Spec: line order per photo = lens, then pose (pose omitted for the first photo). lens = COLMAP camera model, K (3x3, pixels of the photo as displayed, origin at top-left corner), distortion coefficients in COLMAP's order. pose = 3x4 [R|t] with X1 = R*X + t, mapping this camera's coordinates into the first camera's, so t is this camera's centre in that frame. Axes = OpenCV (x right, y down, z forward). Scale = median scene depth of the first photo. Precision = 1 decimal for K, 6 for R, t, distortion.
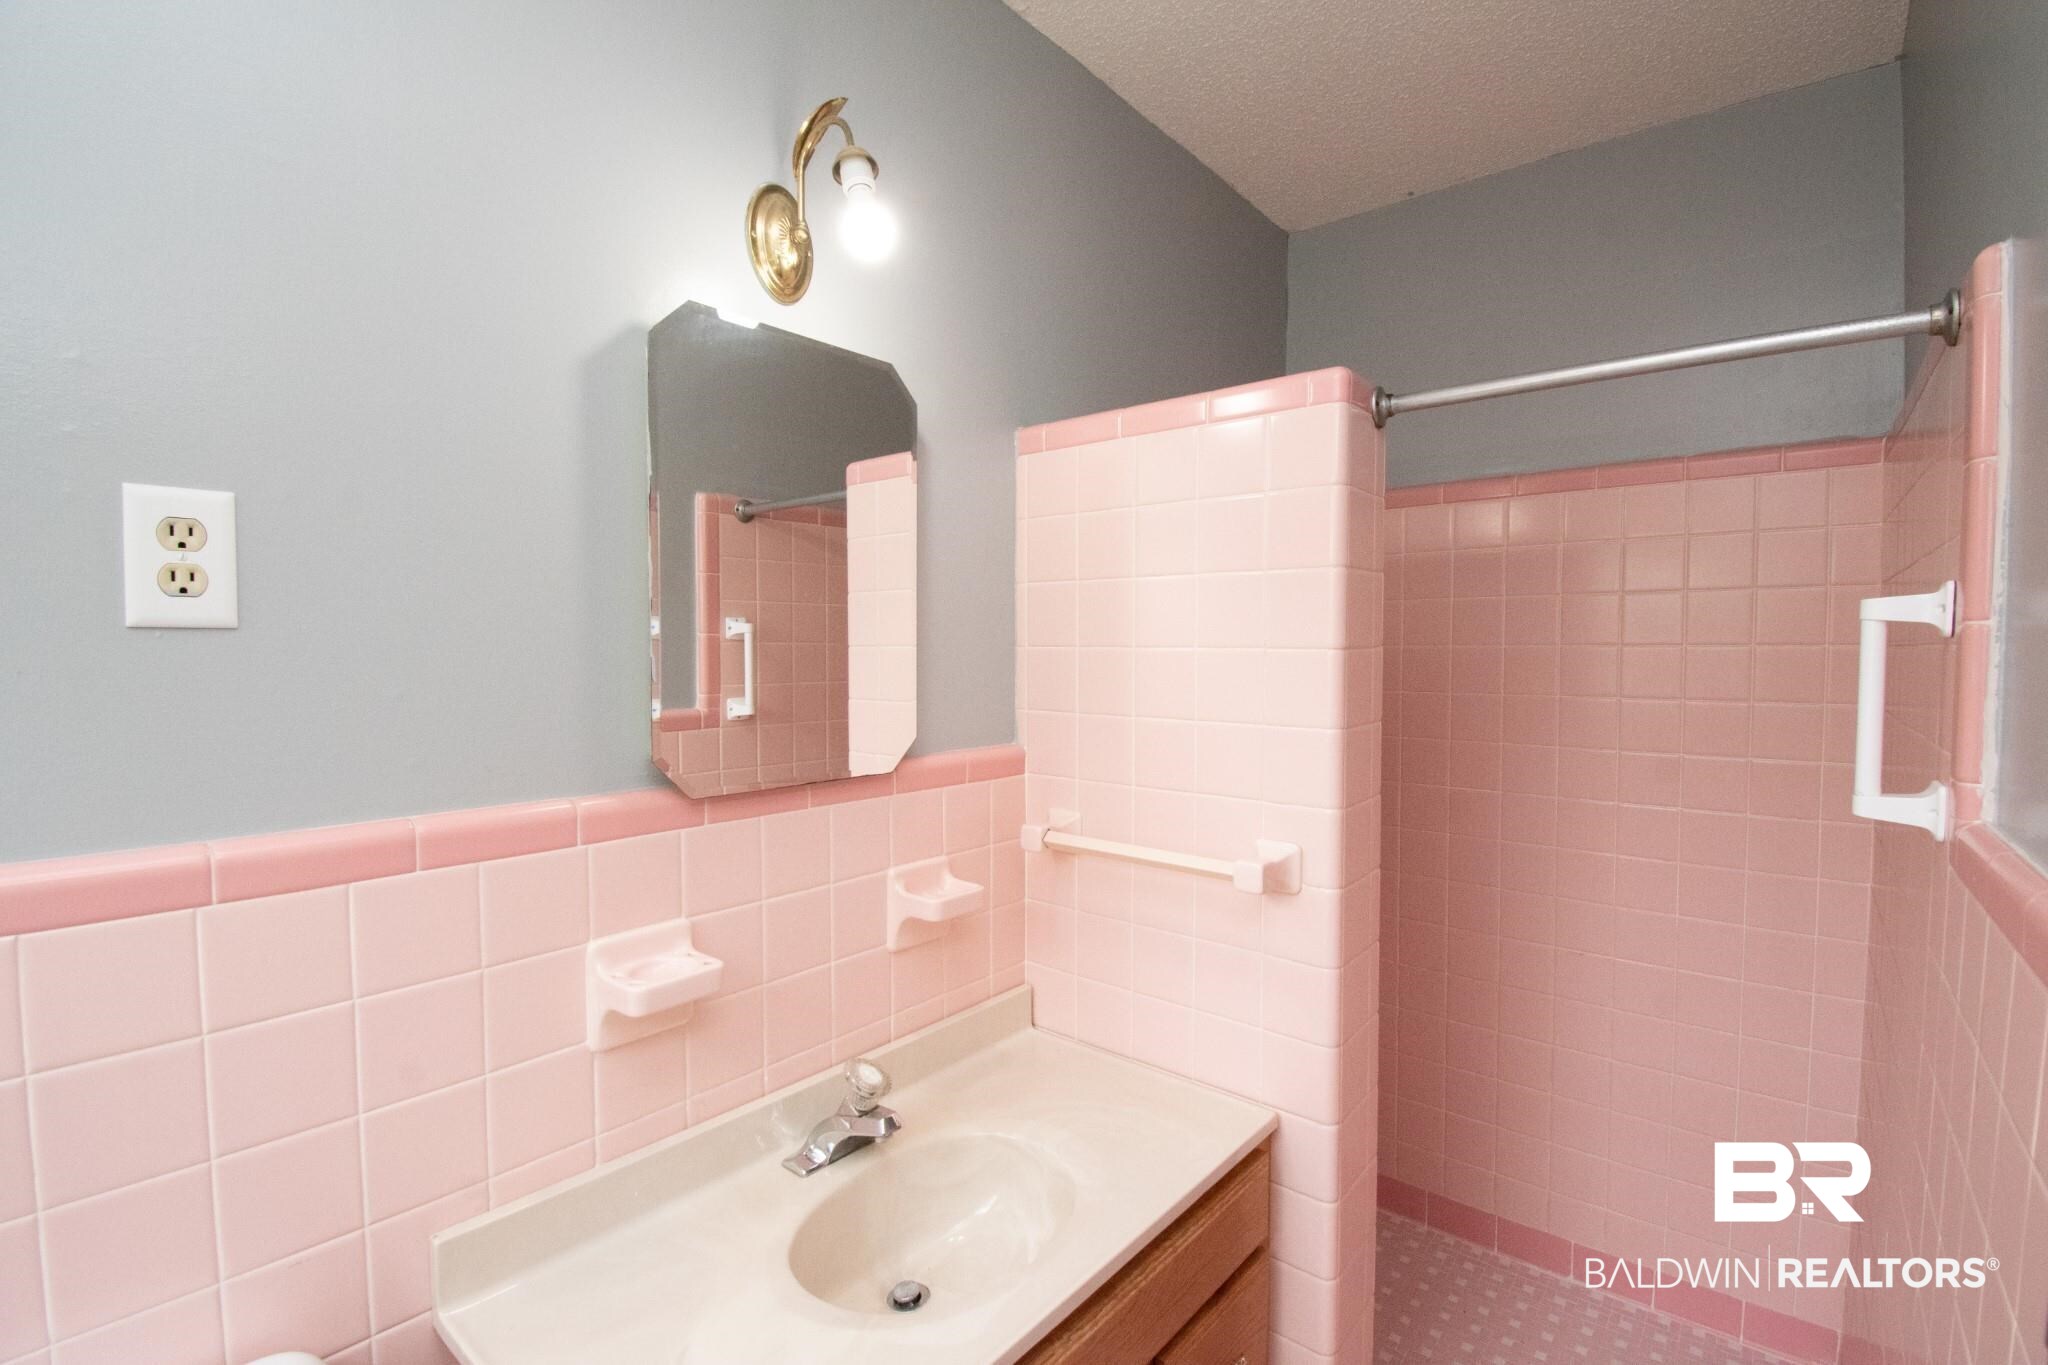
lens RADIAL K [[923.3, 0, 1028.1], [0, 923.3, 680.9], [0, 0, 1]] dist [0.027907, -0.030704]
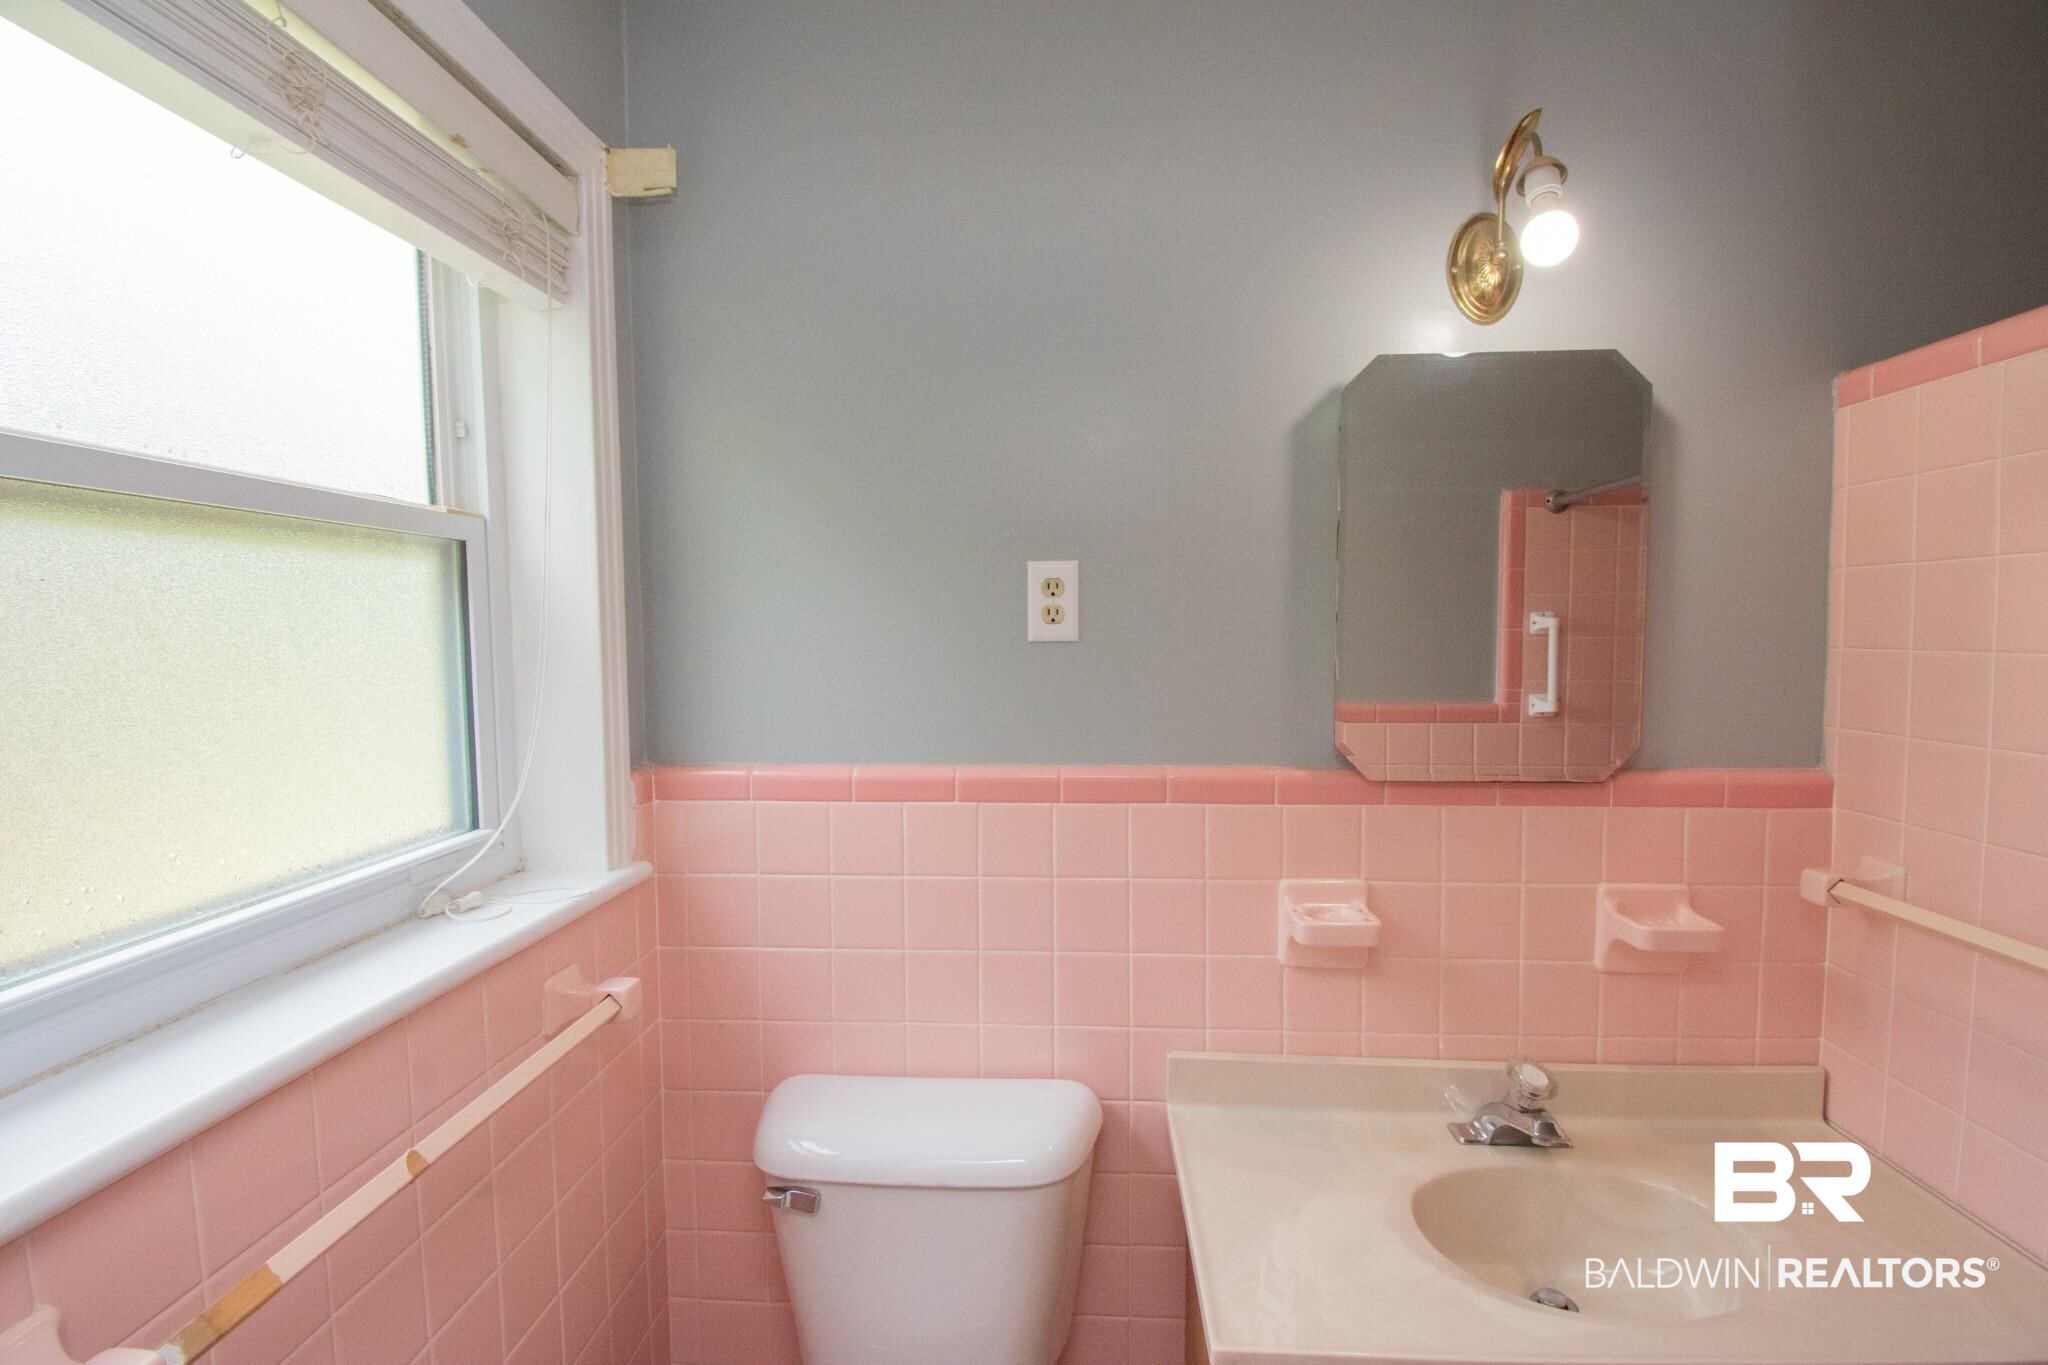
lens RADIAL K [[923.3, 0, 1028.1], [0, 923.3, 680.9], [0, 0, 1]] dist [0.027907, -0.030704]
pose [[0.593432, 0.036029, -0.804077, 0.290655], [-0.022511, 0.999350, 0.028165, -0.020248], [0.804569, 0.001387, 0.593857, -0.043593]]
